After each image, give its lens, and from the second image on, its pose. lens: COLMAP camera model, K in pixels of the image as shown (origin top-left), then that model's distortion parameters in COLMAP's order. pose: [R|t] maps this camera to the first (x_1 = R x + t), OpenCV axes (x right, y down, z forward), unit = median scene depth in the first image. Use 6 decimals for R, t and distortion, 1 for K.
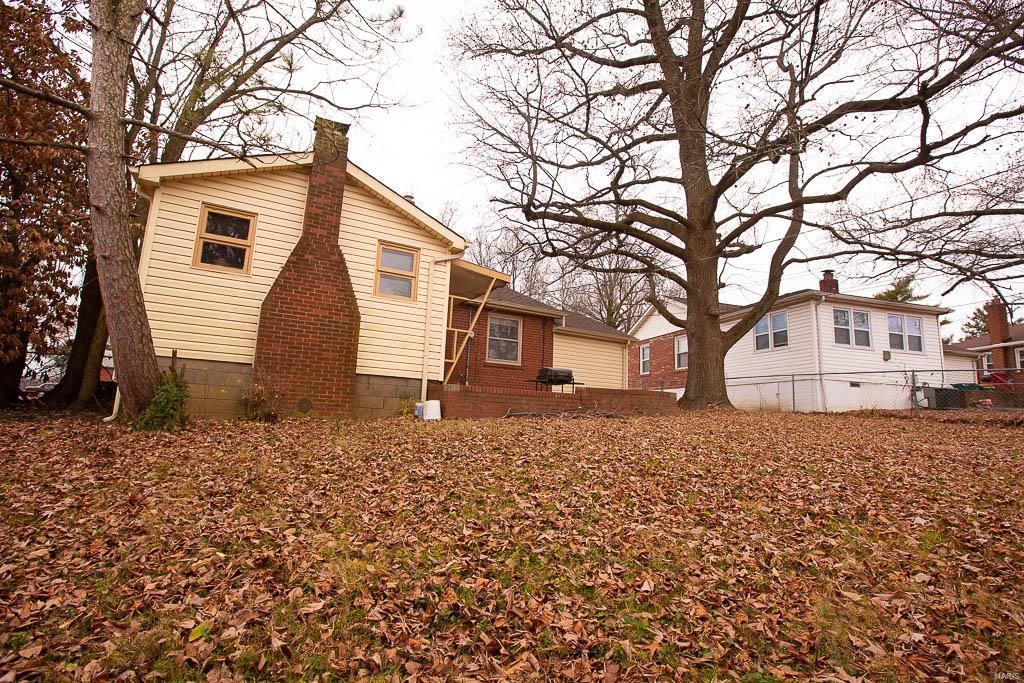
lens RADIAL K [[494.7, 0, 521.9], [0, 494.7, 344.5], [0, 0, 1]] dist [0.000352, 0.000178]
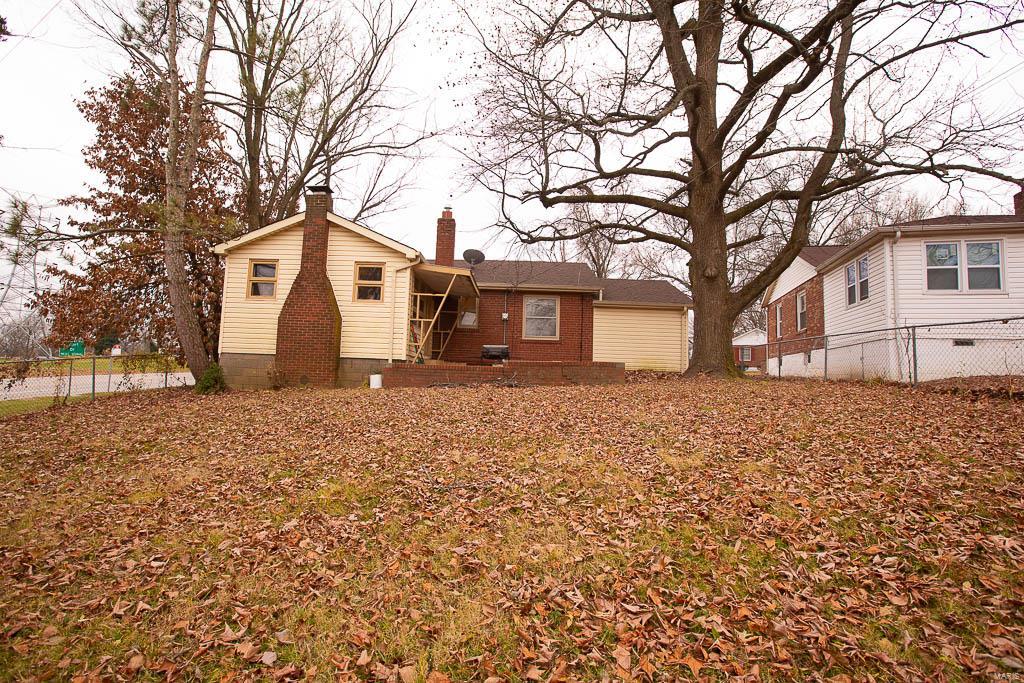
lens RADIAL K [[492.2, 0, 512.0], [0, 492.2, 341.5], [0, 0, 1]] dist [0.001729, 0.000735]
pose [[0.851615, -0.049189, -0.521855, 0.783383], [0.077992, 0.996396, 0.033357, 0.002201], [0.518333, -0.069108, 0.852382, 0.023492]]
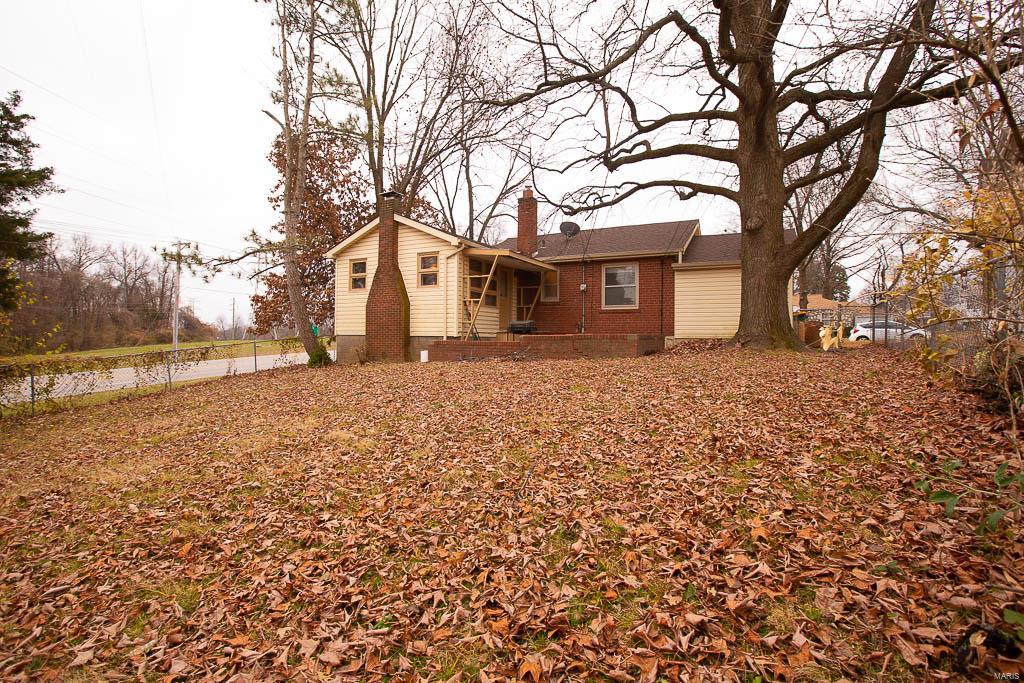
lens RADIAL K [[492.2, 0, 512.0], [0, 492.2, 341.5], [0, 0, 1]] dist [0.001729, 0.000735]
pose [[0.532363, -0.028801, -0.846026, 1.204835], [0.137456, 0.989098, 0.052823, 0.032492], [0.835281, -0.144413, 0.530519, 0.347075]]
